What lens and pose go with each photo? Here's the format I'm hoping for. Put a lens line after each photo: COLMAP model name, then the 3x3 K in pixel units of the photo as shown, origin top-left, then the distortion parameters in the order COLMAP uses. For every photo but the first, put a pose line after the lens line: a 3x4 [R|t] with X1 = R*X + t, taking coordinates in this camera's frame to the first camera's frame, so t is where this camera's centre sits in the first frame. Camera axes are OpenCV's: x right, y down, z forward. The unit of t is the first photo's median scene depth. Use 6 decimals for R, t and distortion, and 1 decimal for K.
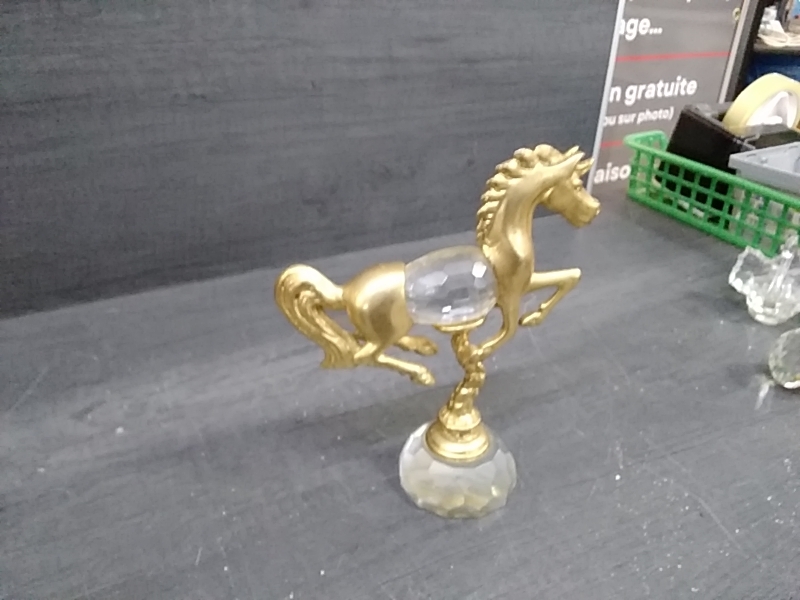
lens RADIAL K [[635.0, 0, 400.0], [0, 635.0, 300.0], [0, 0, 1]] dist [0.065546, -0.119607]
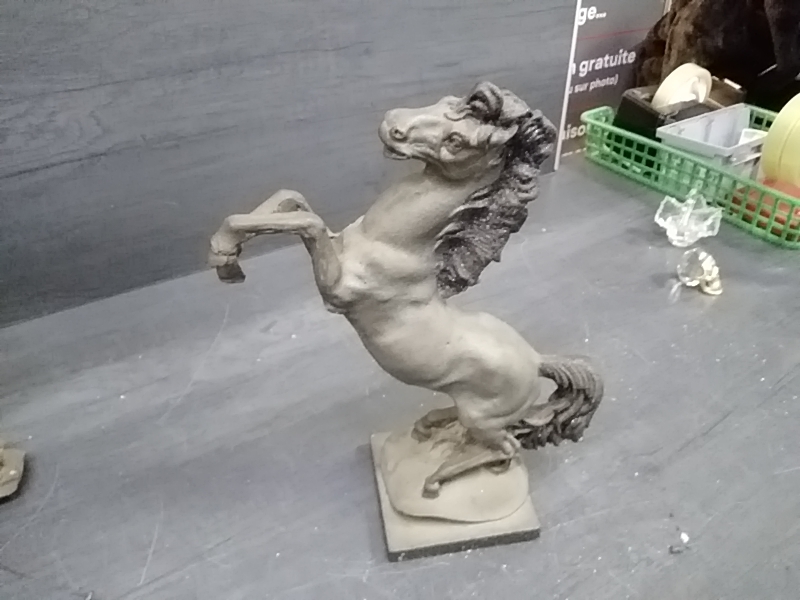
lens RADIAL K [[575.5, 0, 400.0], [0, 575.5, 300.0], [0, 0, 1]] dist [-0.007595, -0.025806]
pose [[0.997280, -0.069923, 0.023330, -0.098669], [0.067484, 0.993409, 0.092650, -0.006003], [-0.029655, -0.090823, 0.995425, -0.259731]]
